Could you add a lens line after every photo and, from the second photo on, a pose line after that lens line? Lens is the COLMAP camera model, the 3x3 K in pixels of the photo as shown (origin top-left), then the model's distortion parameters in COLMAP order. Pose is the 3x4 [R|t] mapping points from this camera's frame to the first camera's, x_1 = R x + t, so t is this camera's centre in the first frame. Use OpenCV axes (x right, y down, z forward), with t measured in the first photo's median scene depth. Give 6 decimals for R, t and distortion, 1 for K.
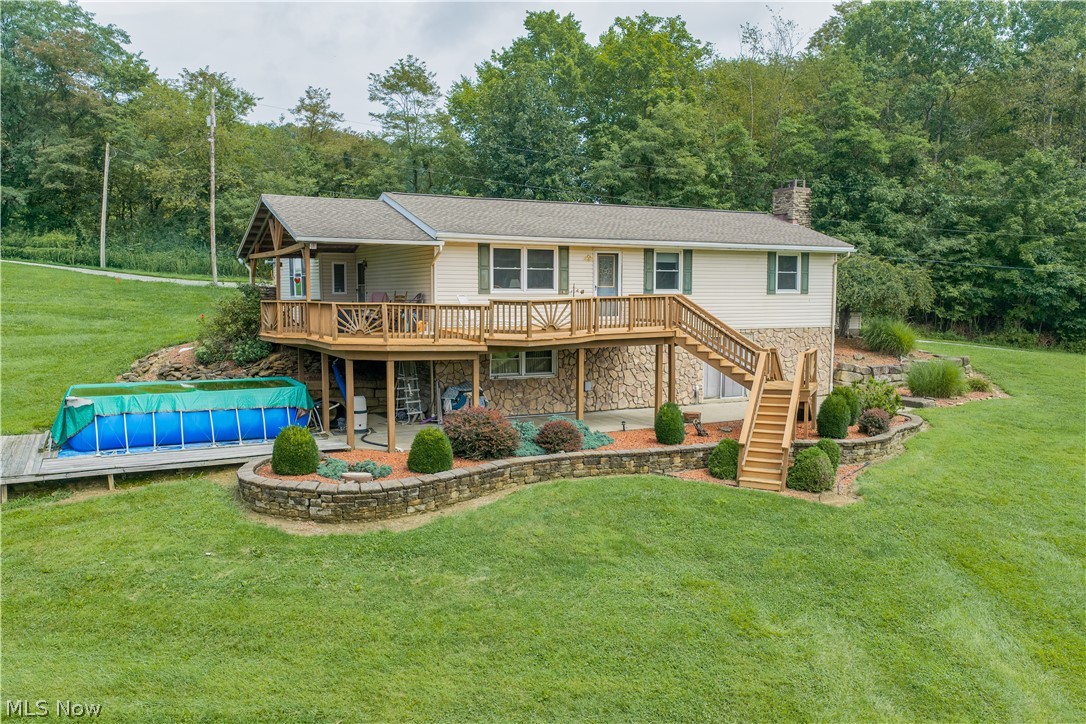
lens RADIAL K [[900.9, 0, 547.1], [0, 900.9, 373.7], [0, 0, 1]] dist [0.018263, -0.032787]
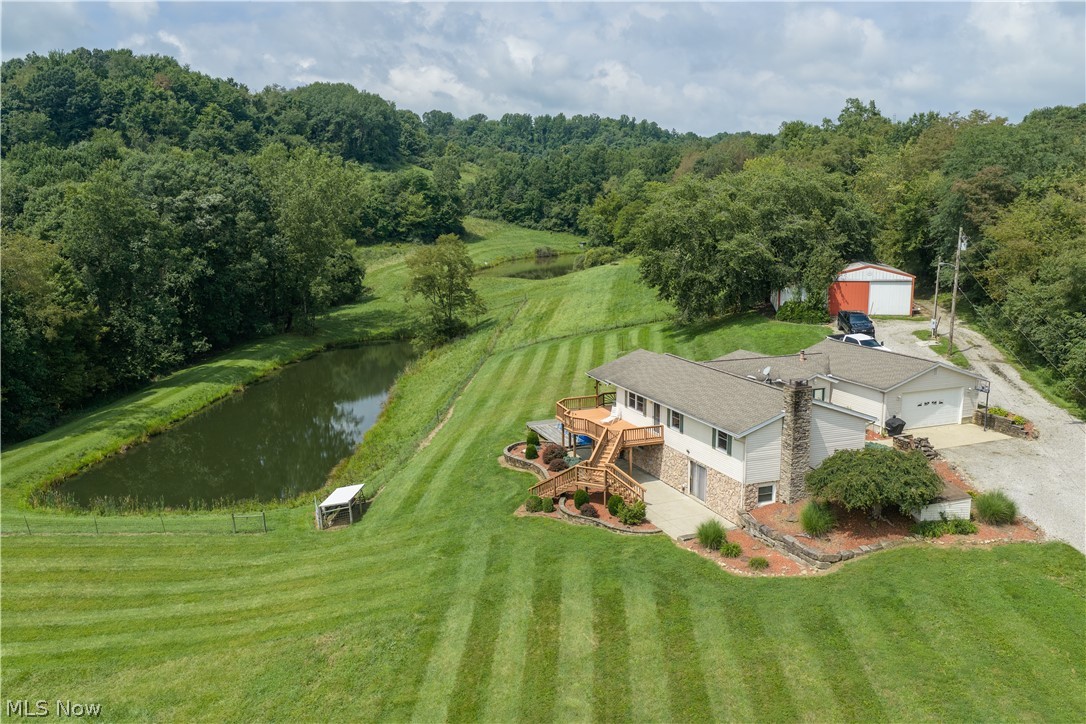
lens RADIAL K [[900.9, 0, 543.9], [0, 900.9, 367.6], [0, 0, 1]] dist [0.018263, -0.032787]
pose [[-0.119352, 0.184205, -0.975614, 2.121029], [-0.080723, 0.977585, 0.194453, -0.601013], [0.989565, 0.101963, -0.101807, 0.980951]]
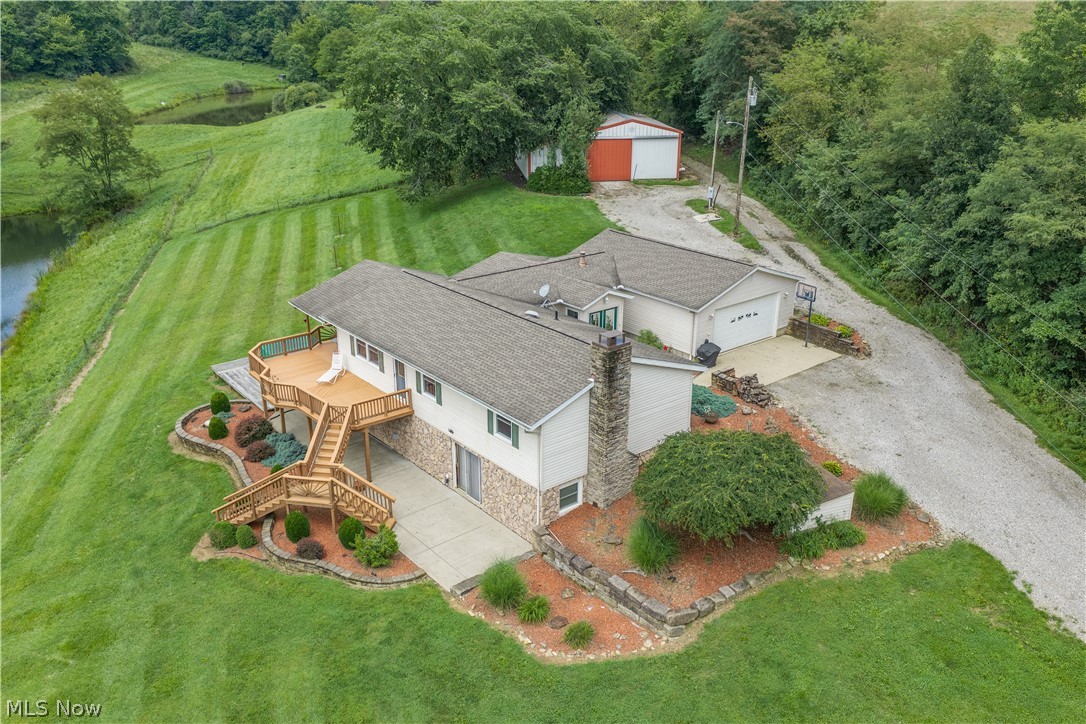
lens RADIAL K [[900.9, 0, 545.6], [0, 900.9, 365.5], [0, 0, 1]] dist [0.018263, -0.032787]
pose [[0.189578, 0.351582, -0.916761, 1.430250], [-0.090193, 0.935981, 0.340302, -0.630447], [0.977714, 0.018172, 0.209151, 0.965205]]
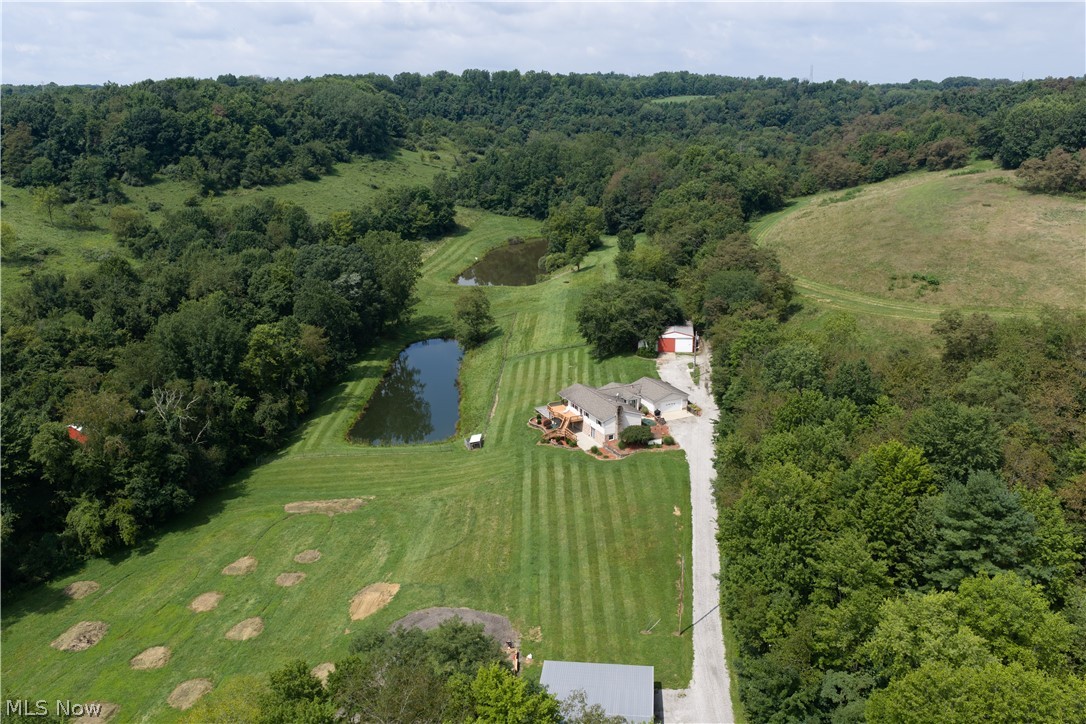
lens RADIAL K [[900.9, 0, 545.1], [0, 900.9, 369.2], [0, 0, 1]] dist [0.018263, -0.032787]
pose [[-0.063031, 0.287996, -0.955555, 6.214141], [-0.075137, 0.953372, 0.292295, -2.279192], [0.995179, 0.090221, -0.038453, 1.002947]]
